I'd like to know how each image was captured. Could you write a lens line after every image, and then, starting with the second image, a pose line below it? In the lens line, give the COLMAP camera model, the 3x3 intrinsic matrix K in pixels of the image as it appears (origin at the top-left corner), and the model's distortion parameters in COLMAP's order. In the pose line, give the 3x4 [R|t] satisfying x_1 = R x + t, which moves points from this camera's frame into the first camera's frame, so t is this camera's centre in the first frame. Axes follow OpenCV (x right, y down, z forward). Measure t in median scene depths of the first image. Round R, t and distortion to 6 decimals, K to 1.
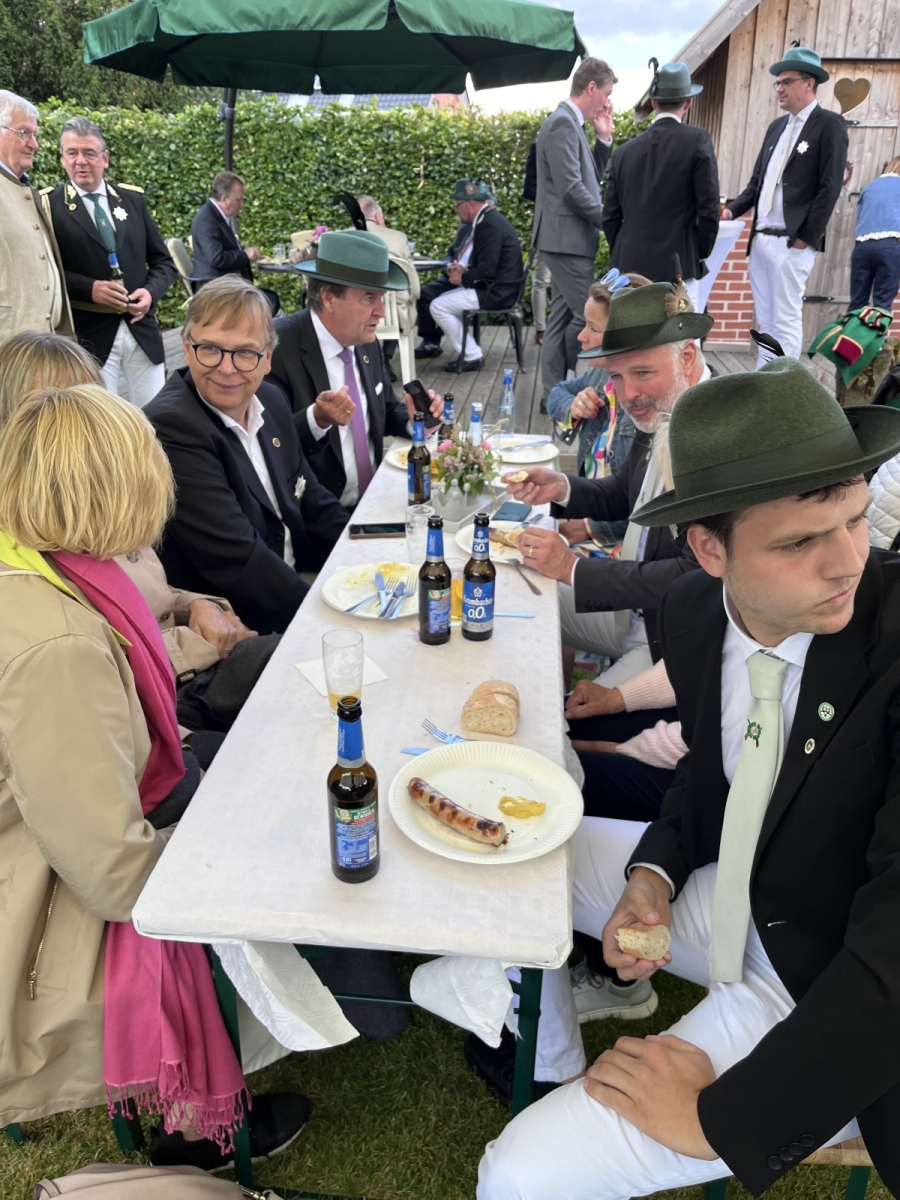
lens RADIAL K [[915.6, 0, 464.5], [0, 915.6, 601.7], [0, 0, 1]] dist [0.063766, -0.101977]
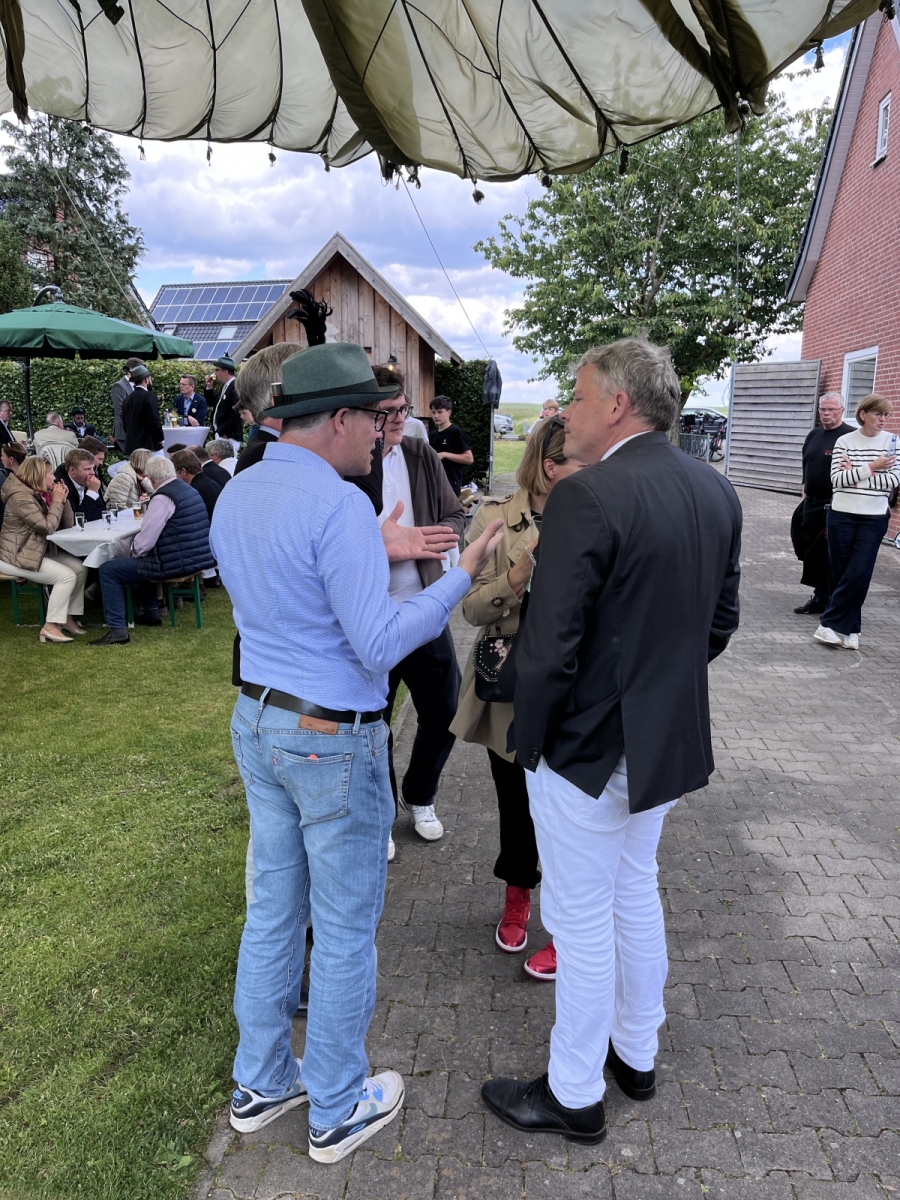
lens RADIAL K [[915.6, 0, 454.9], [0, 915.6, 604.5], [0, 0, 1]] dist [0.063766, -0.101977]
pose [[0.999868, -0.000616, 0.016241, 0.461274], [0.003751, 0.981054, -0.193697, 0.229484], [-0.015814, 0.193732, 0.980927, -0.579065]]
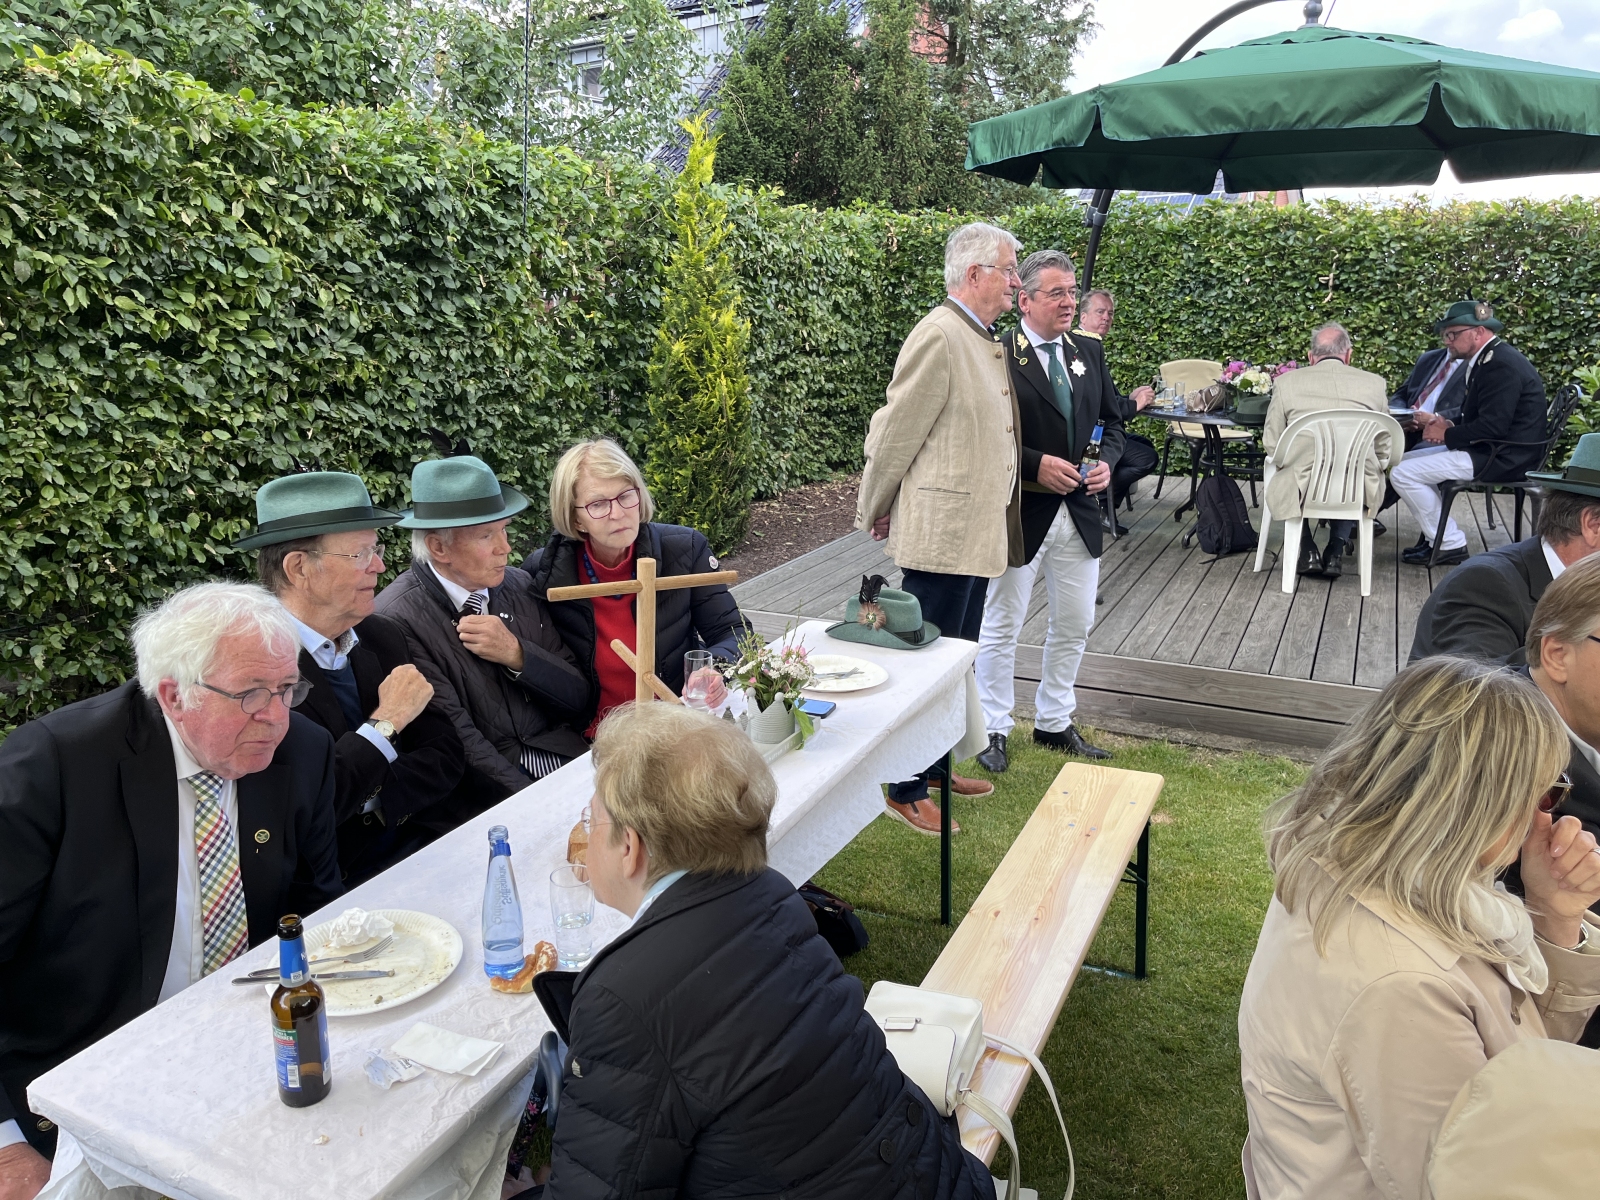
lens RADIAL K [[1220.8, 0, 813.8], [0, 1220.8, 575.6], [0, 0, 1]] dist [0.063766, -0.101977]
pose [[0.943169, 0.073505, -0.324083, -0.101247], [-0.131754, 0.978019, -0.161616, -0.024732], [0.305080, 0.195131, 0.932122, 0.007136]]
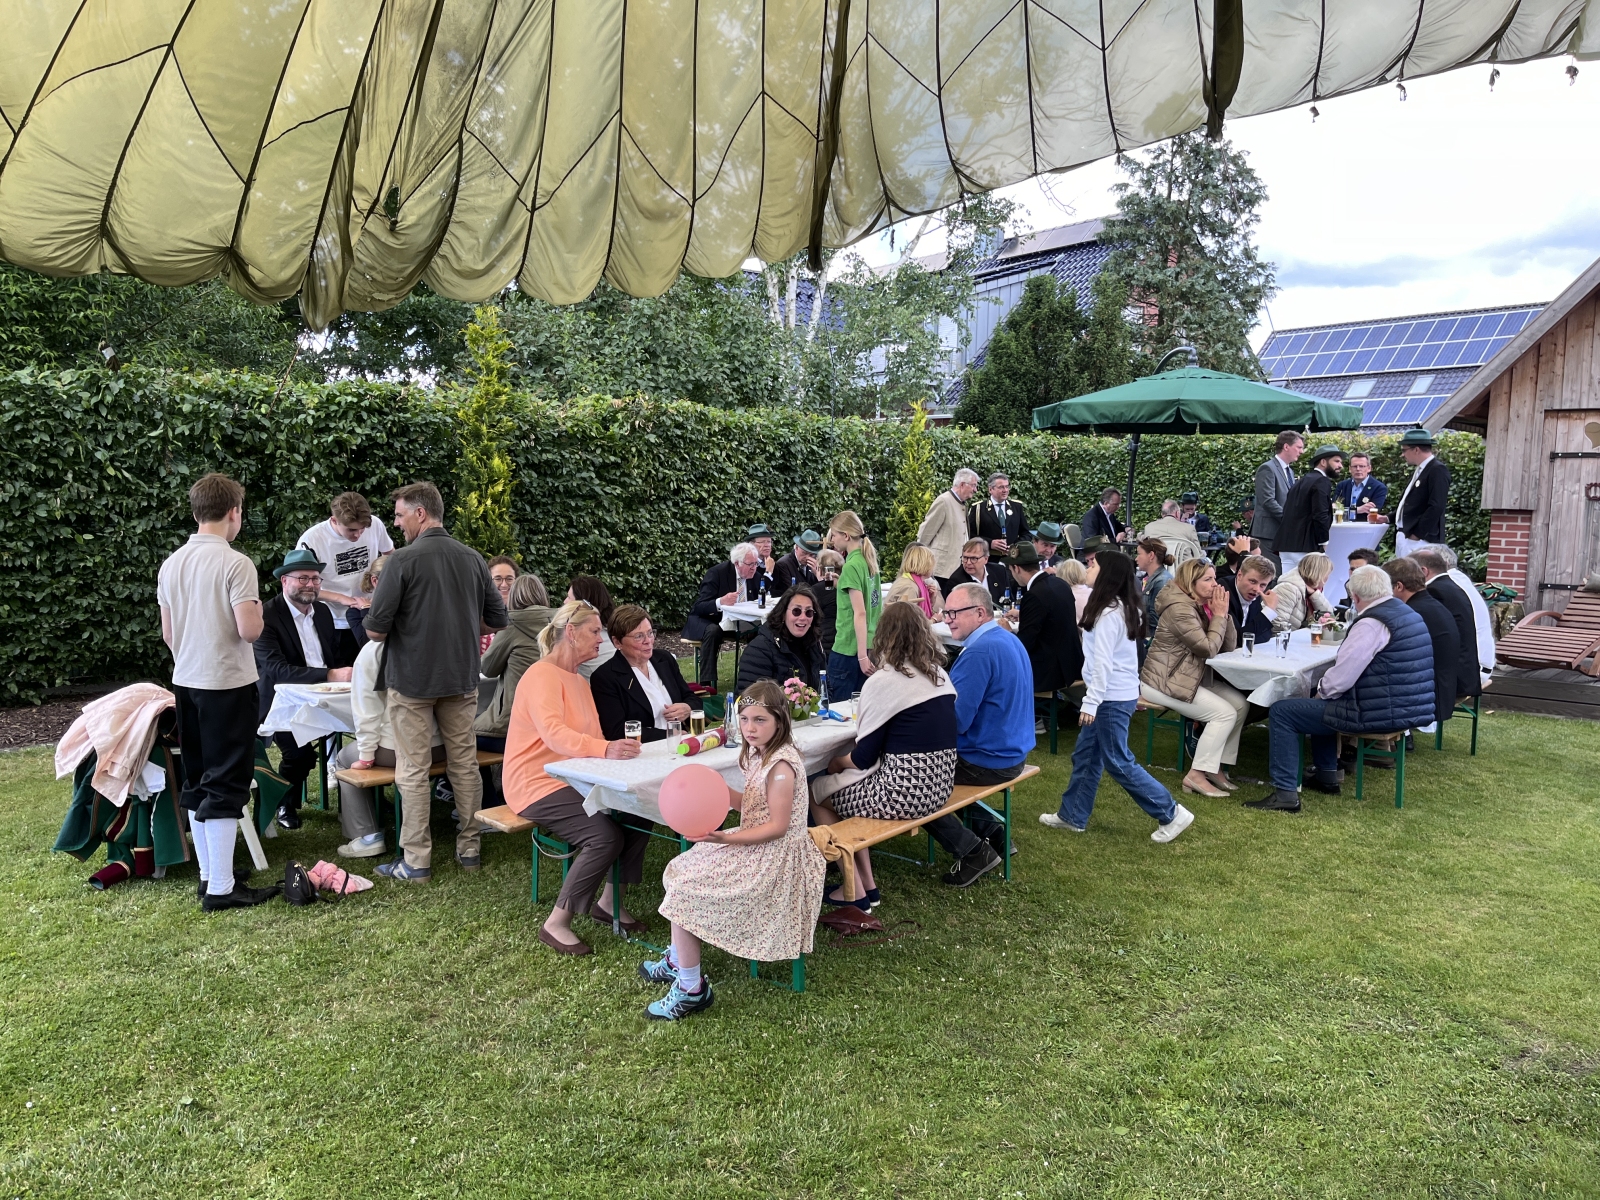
lens RADIAL K [[1220.8, 0, 774.5], [0, 1220.8, 591.7], [0, 0, 1]] dist [0.063766, -0.101977]
pose [[0.799504, 0.062131, -0.597438, 0.394590], [-0.246953, 0.940685, -0.232651, 0.238985], [0.547546, 0.333545, 0.767425, -0.618074]]
